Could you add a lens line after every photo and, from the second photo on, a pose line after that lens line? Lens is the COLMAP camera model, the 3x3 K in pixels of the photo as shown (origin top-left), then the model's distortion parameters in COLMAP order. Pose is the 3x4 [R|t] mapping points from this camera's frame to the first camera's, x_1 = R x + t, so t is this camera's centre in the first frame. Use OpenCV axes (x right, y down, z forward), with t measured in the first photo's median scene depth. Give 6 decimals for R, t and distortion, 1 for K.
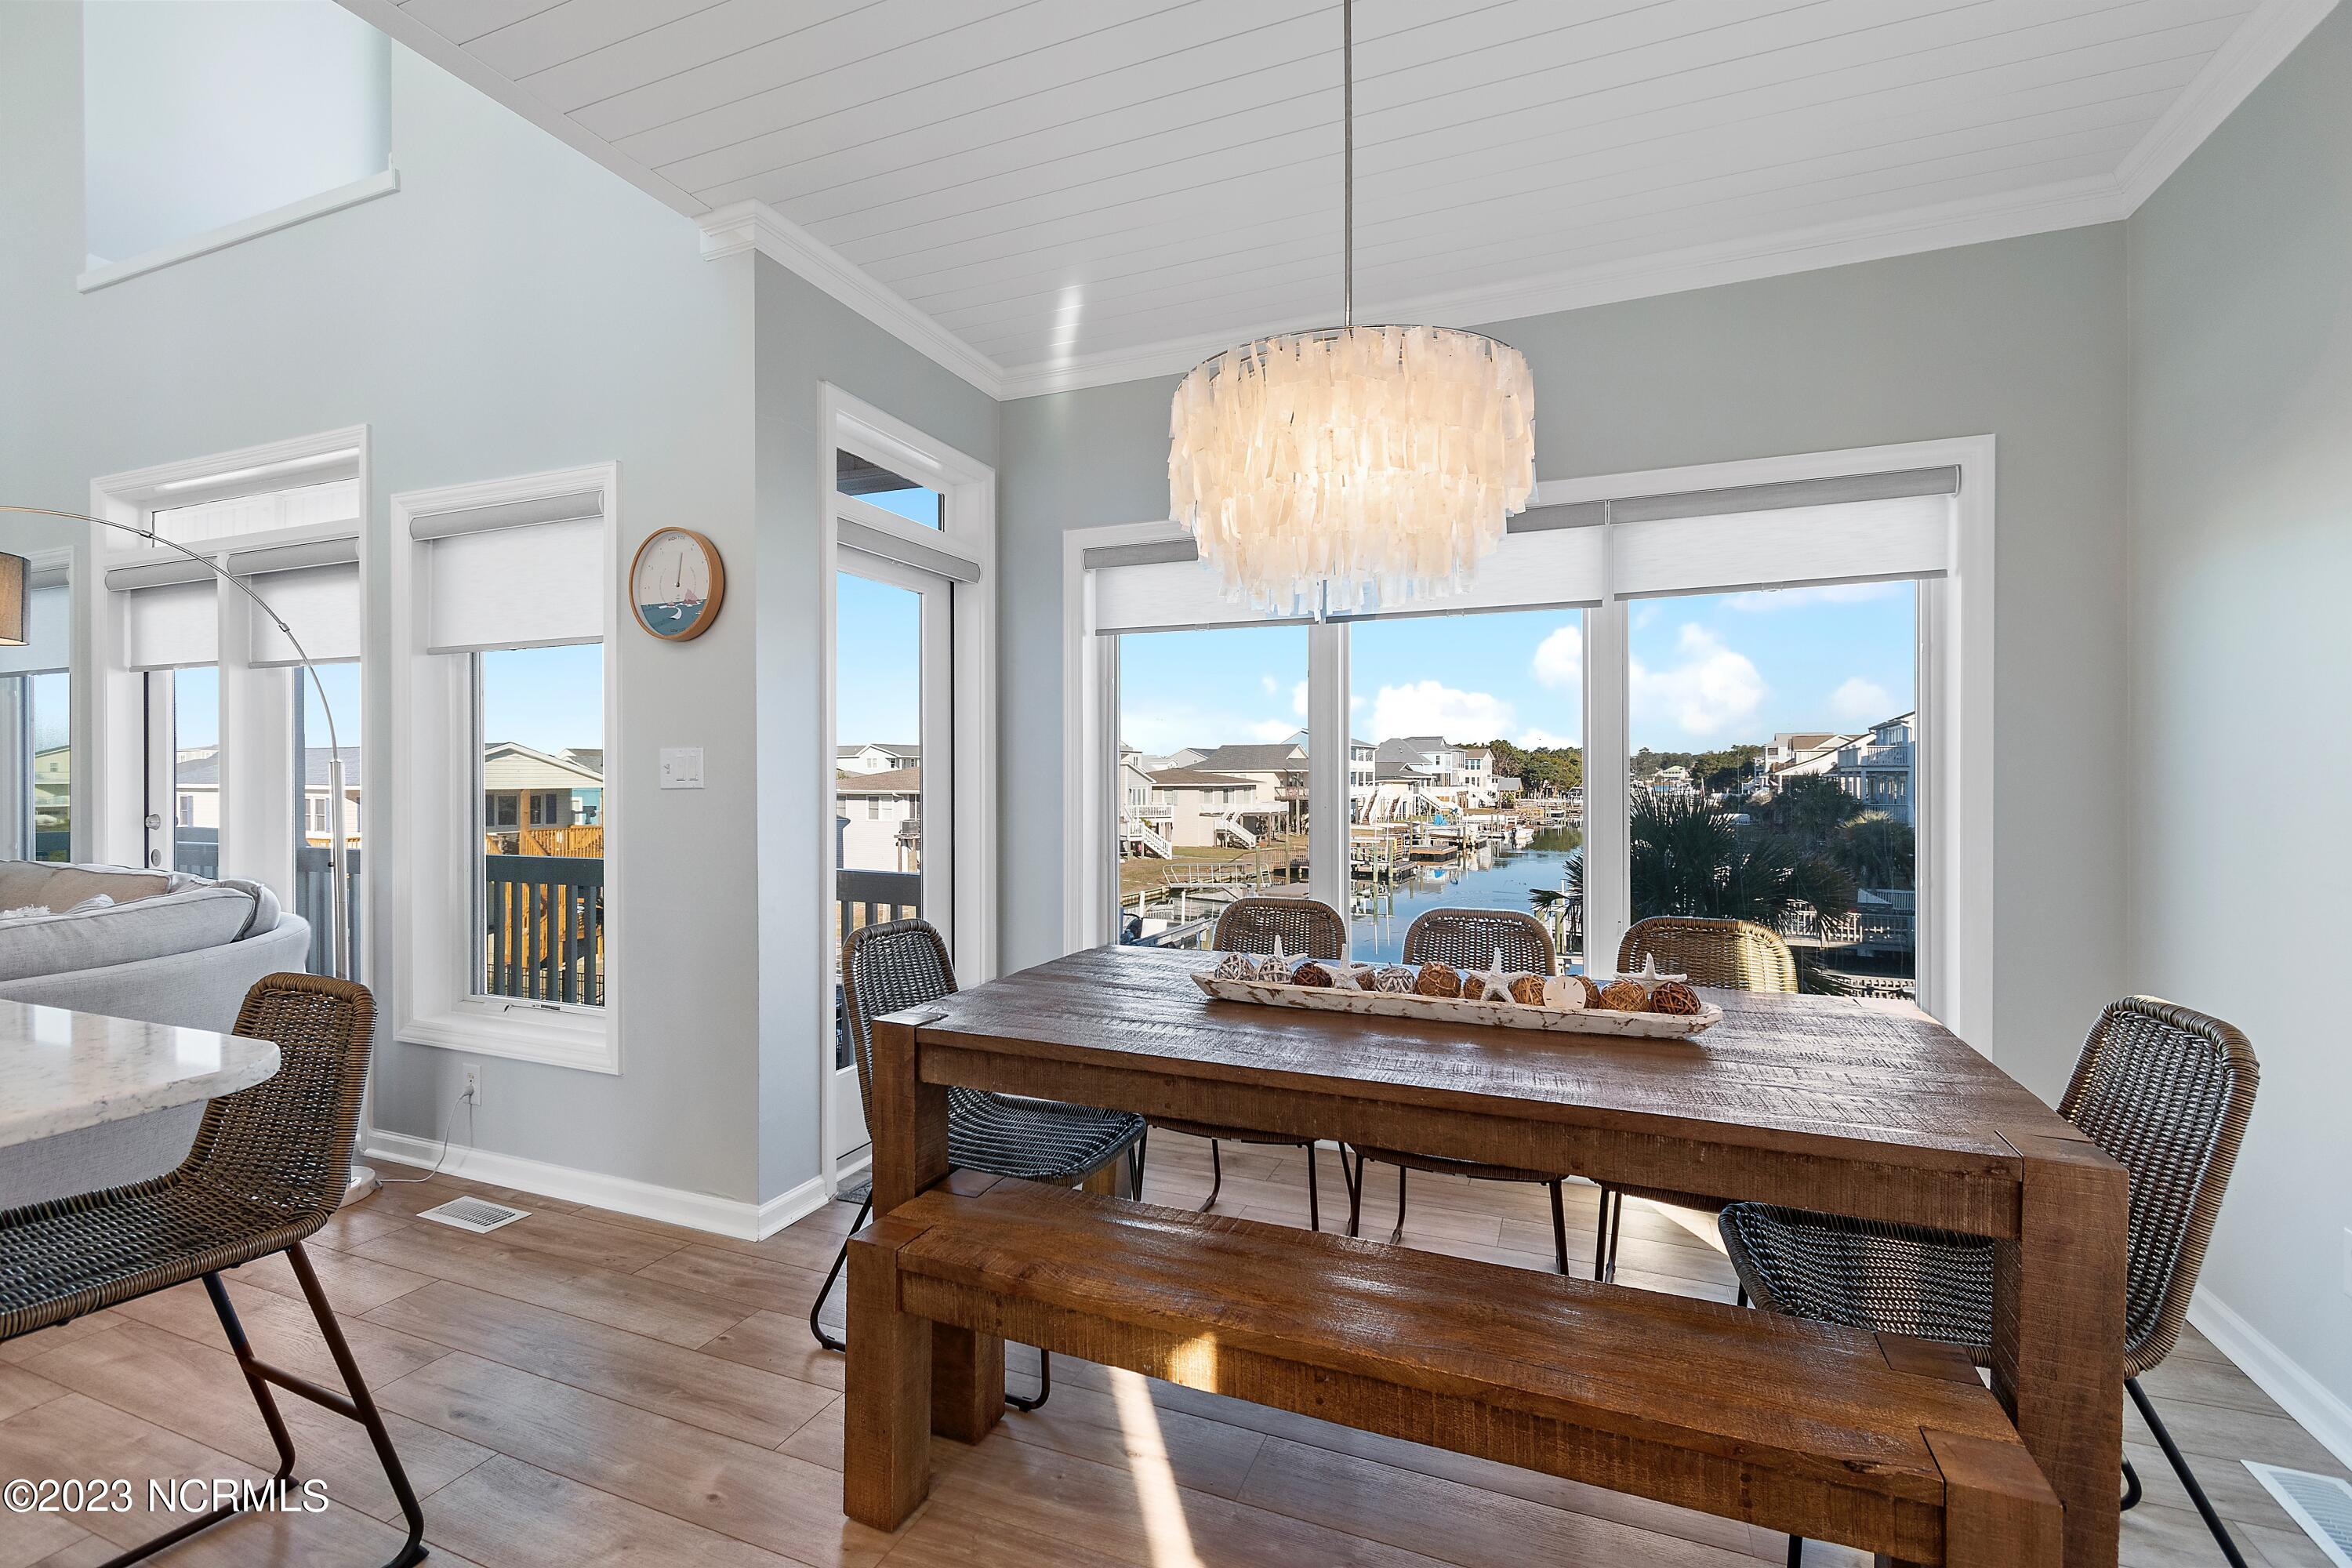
lens RADIAL K [[1033.4, 0, 1172.3], [0, 1033.4, 772.4], [0, 0, 1]] dist [0.000299, -0.000272]
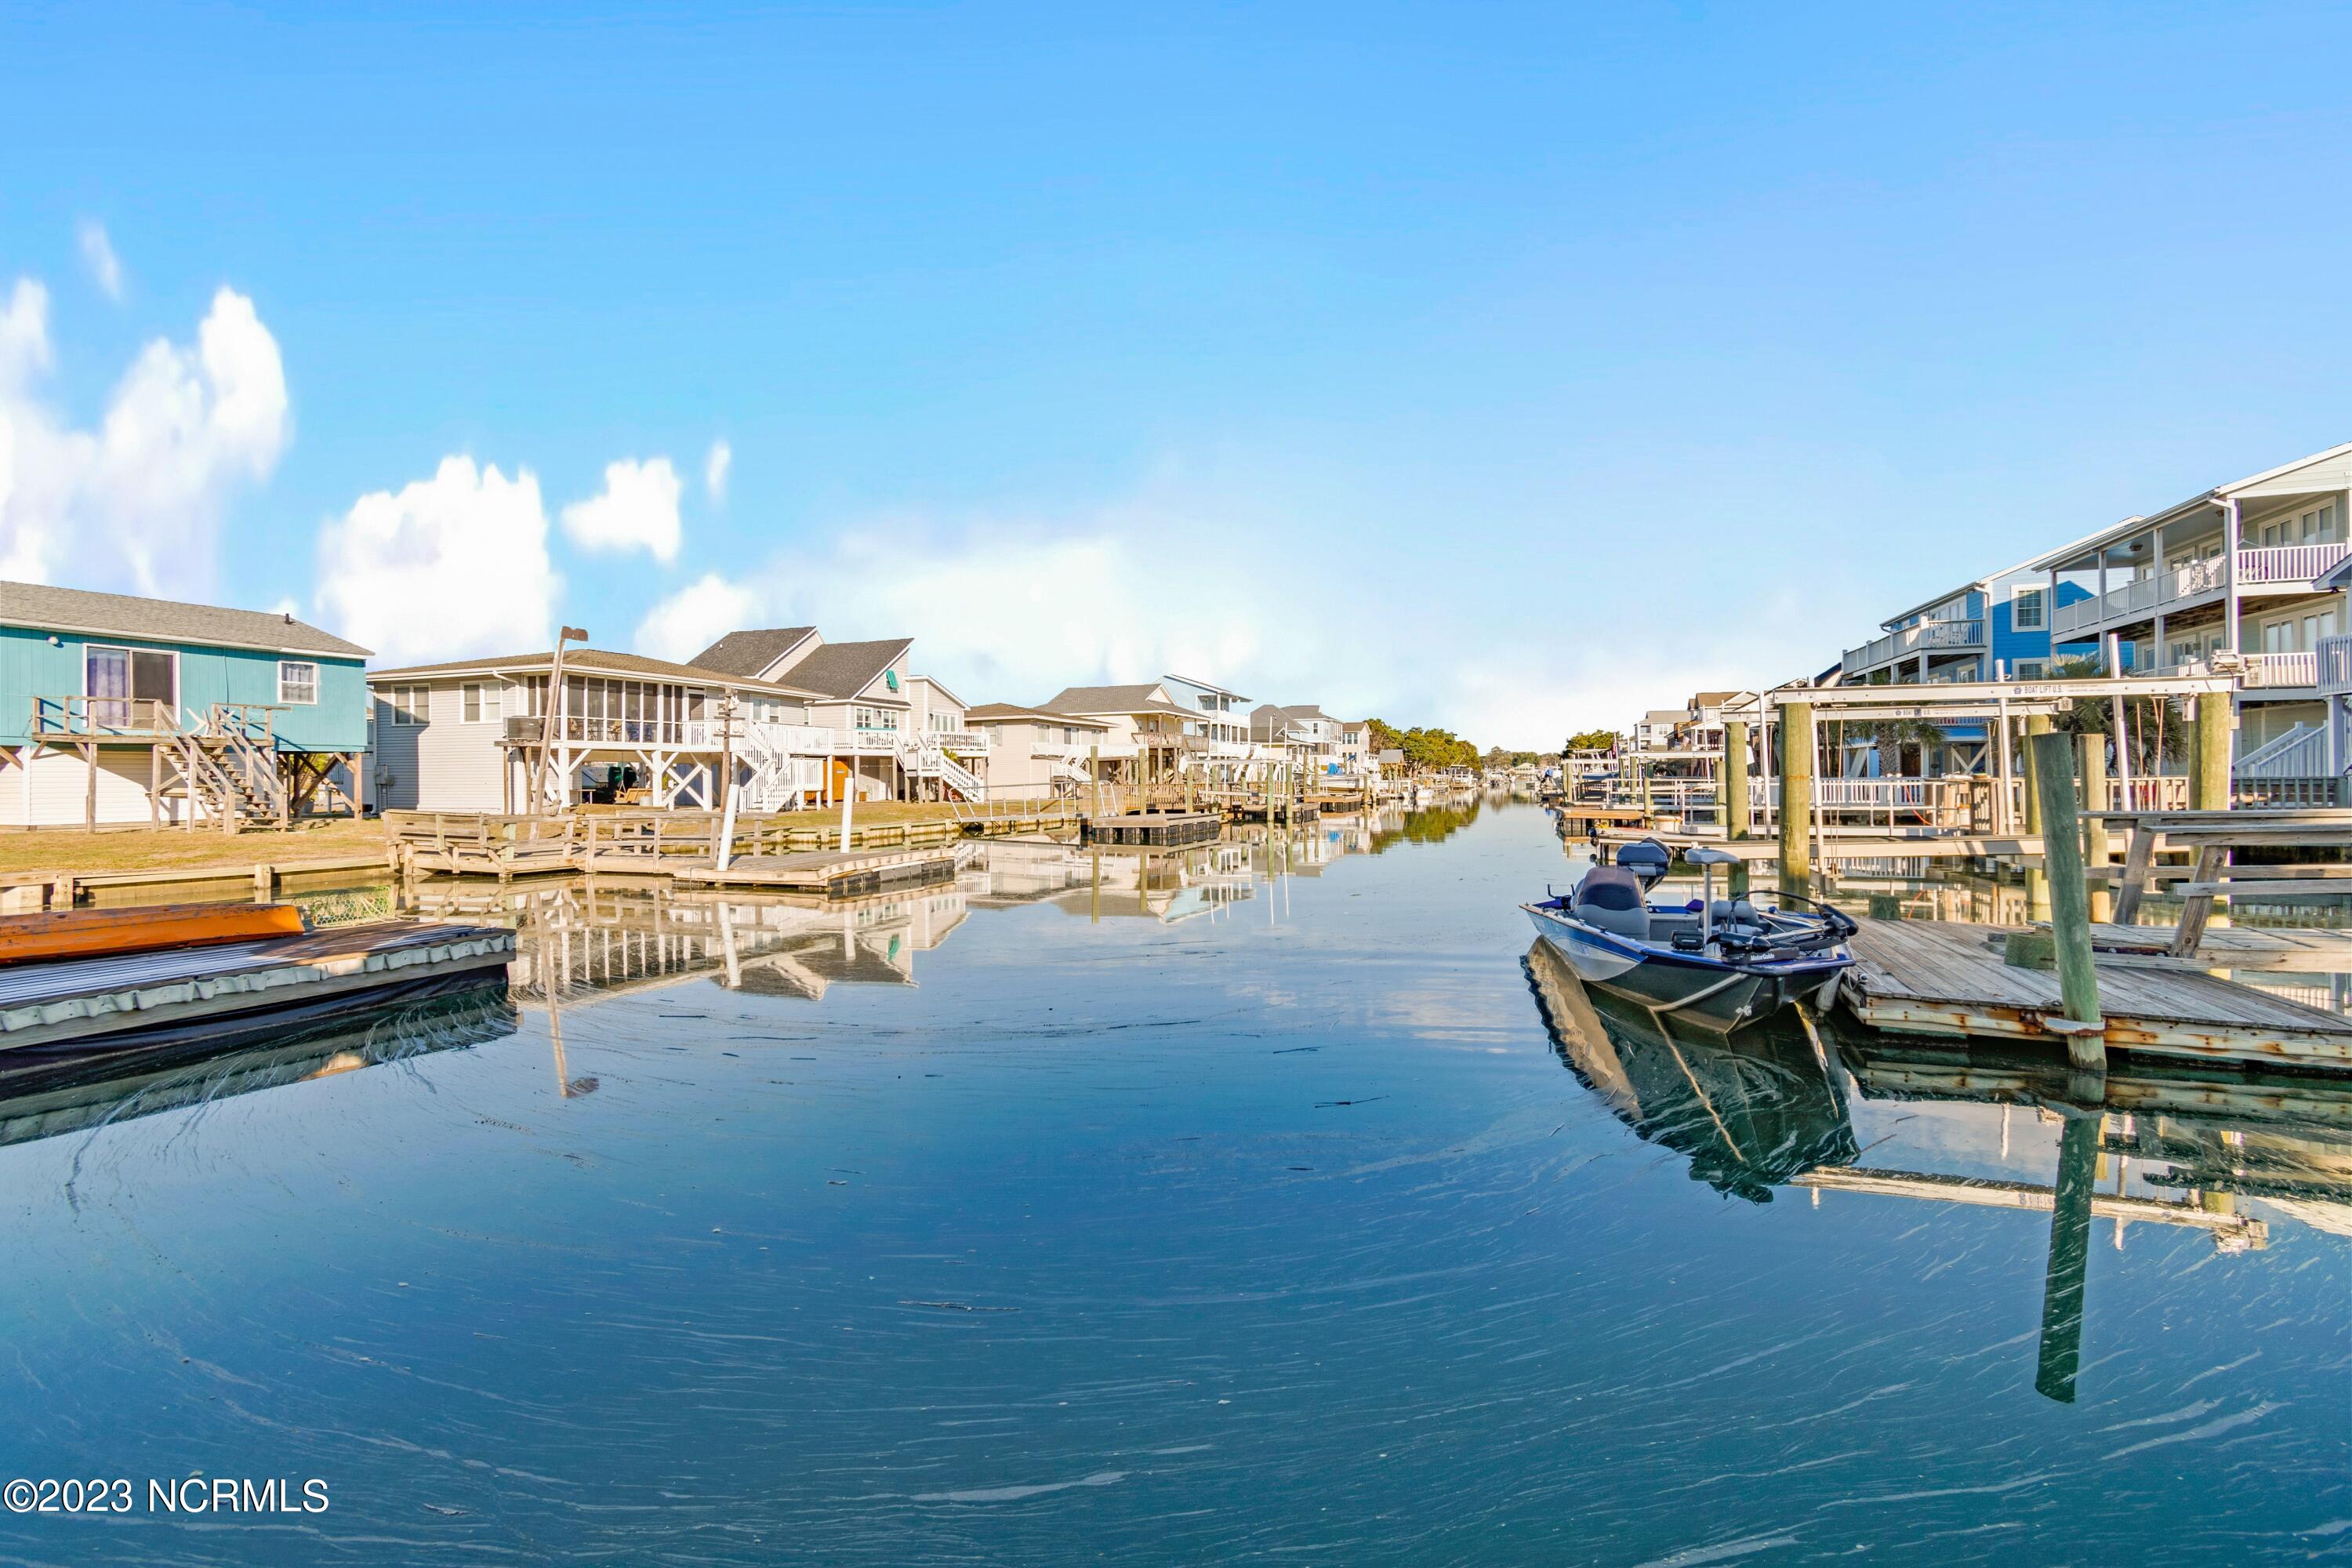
lens RADIAL K [[1033.4, 0, 1172.3], [0, 1033.4, 772.4], [0, 0, 1]] dist [0.000299, -0.000272]
pose [[0.991529, -0.004604, 0.129805, 0.035593], [0.005174, 0.999978, -0.004057, 0.065648], [-0.129783, 0.004695, 0.991531, 0.274701]]
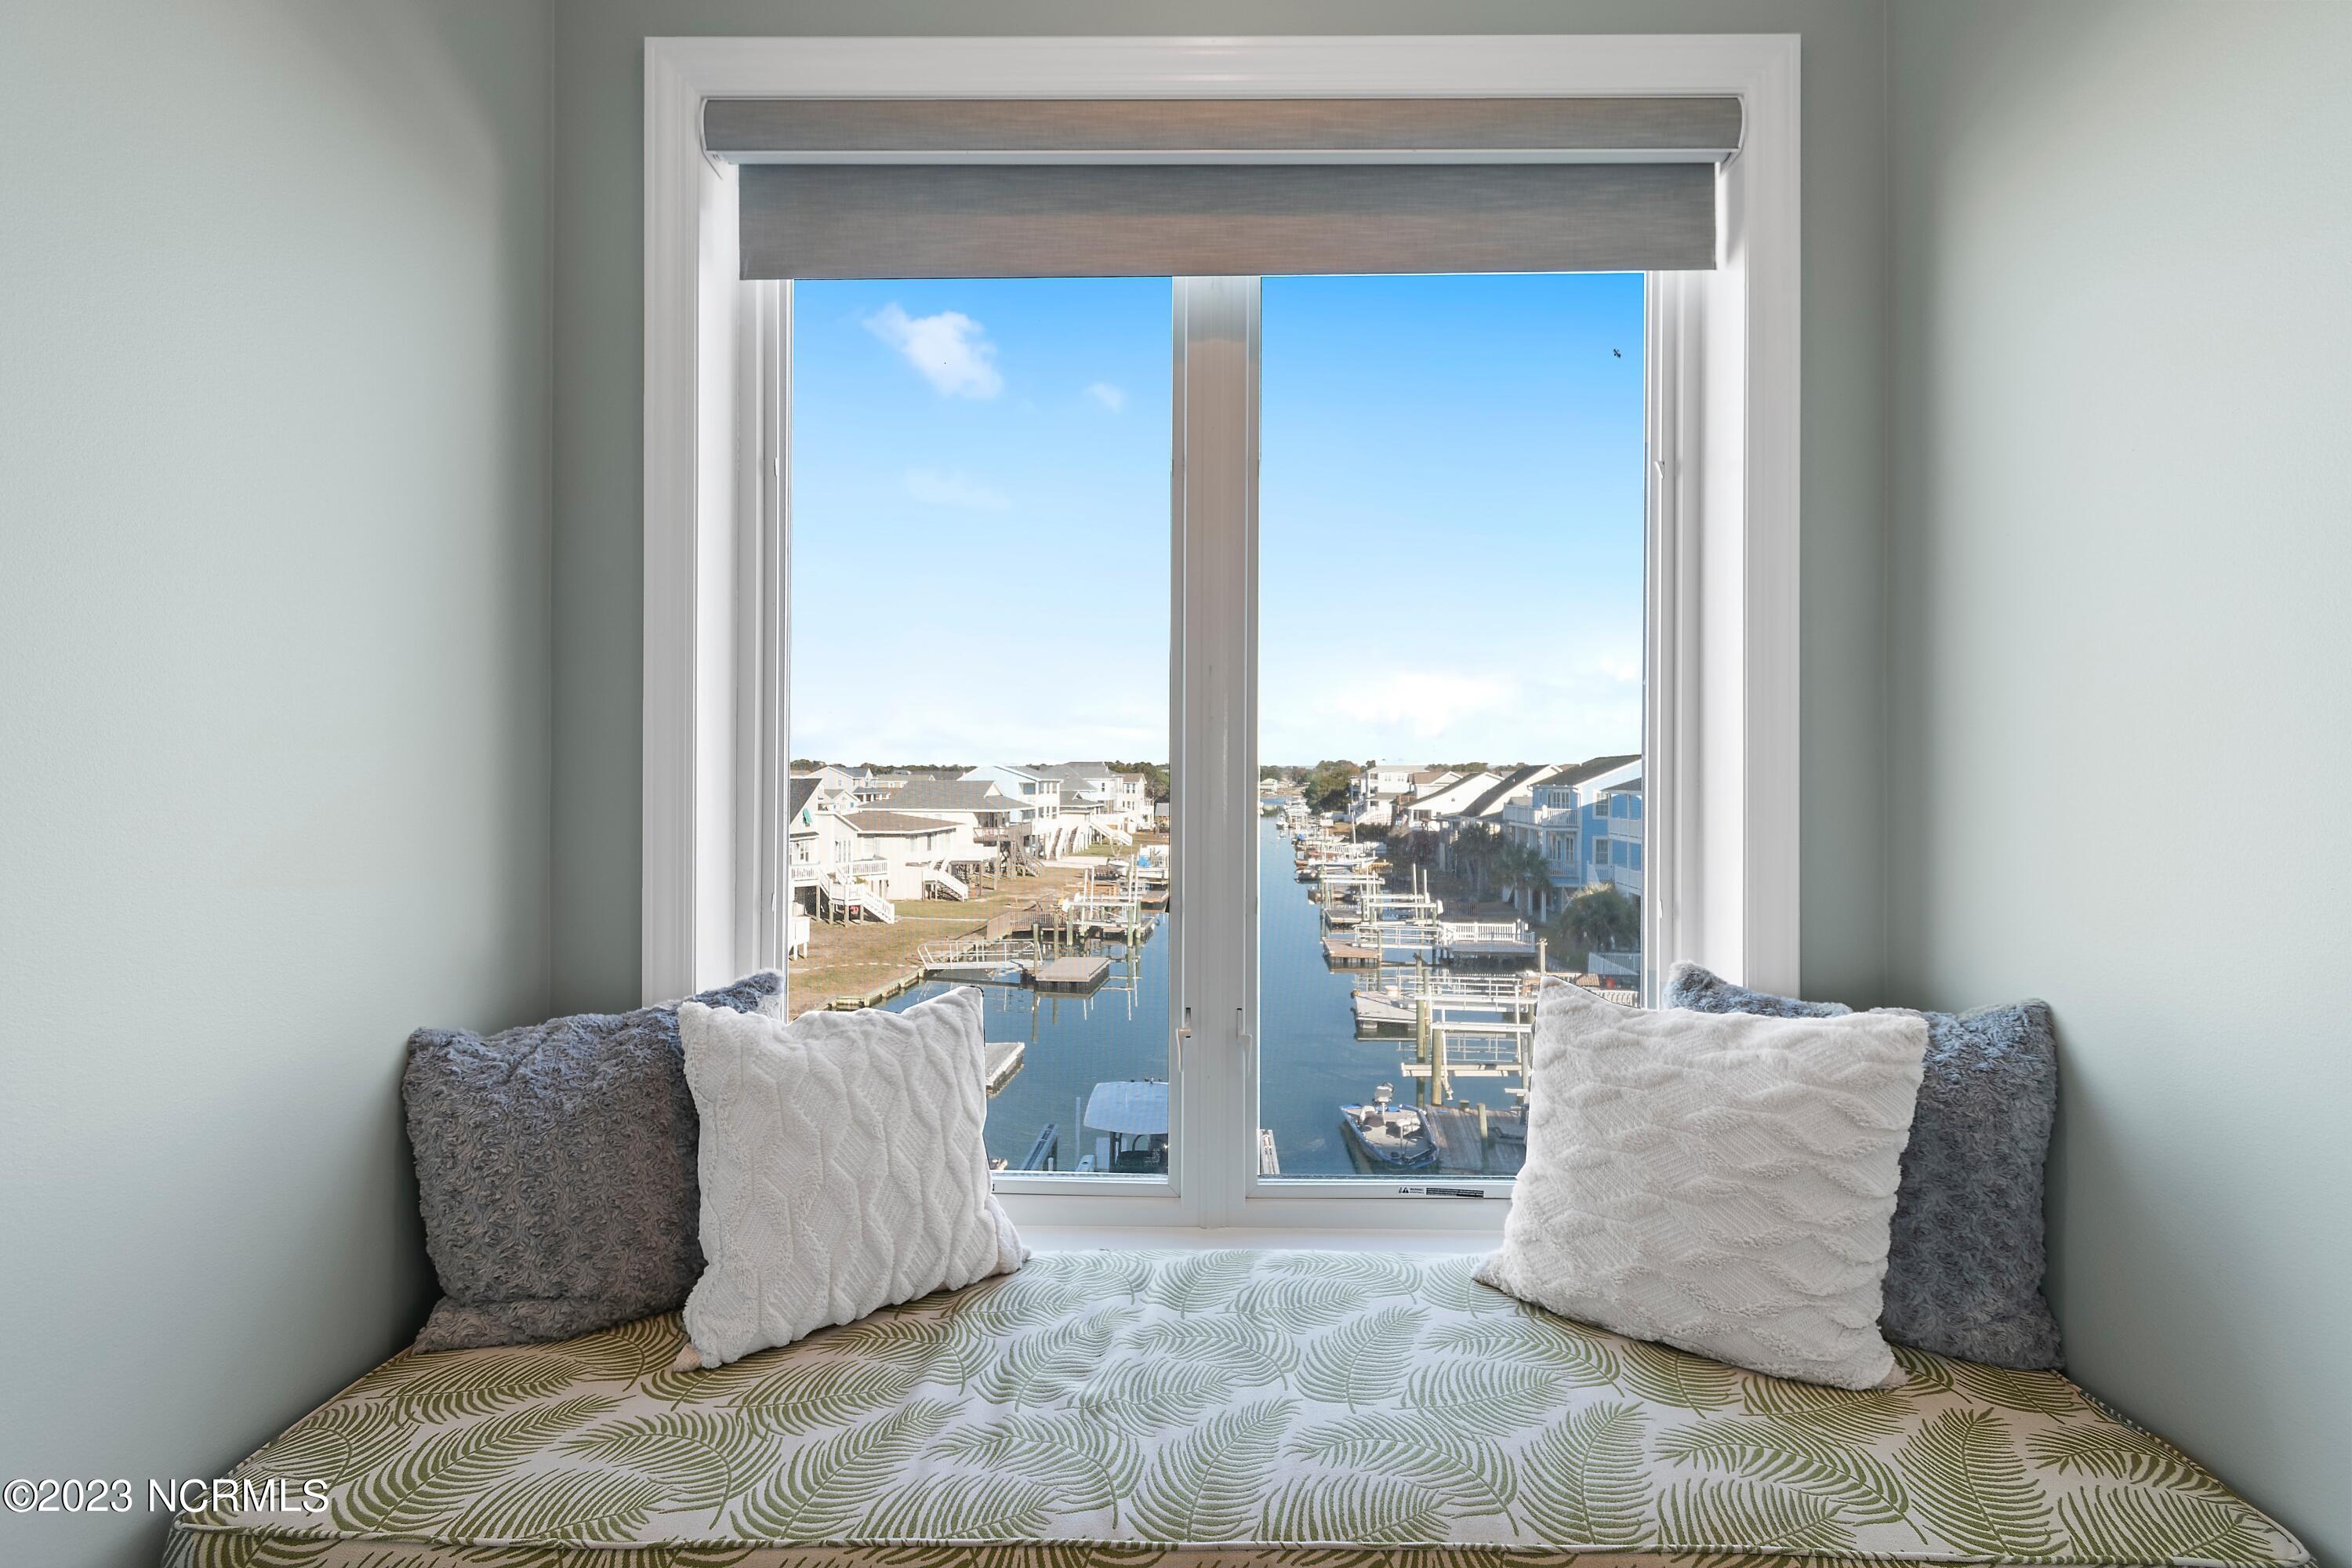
lens RADIAL K [[1037.3, 0, 1172.8], [0, 1037.3, 783.3], [0, 0, 1]] dist [0.001811, -0.000137]
pose [[0.932618, 0.007305, 0.360792, -0.100221], [-0.009048, 0.999954, 0.003144, -0.042445], [-0.360753, -0.006196, 0.932641, 0.066617]]
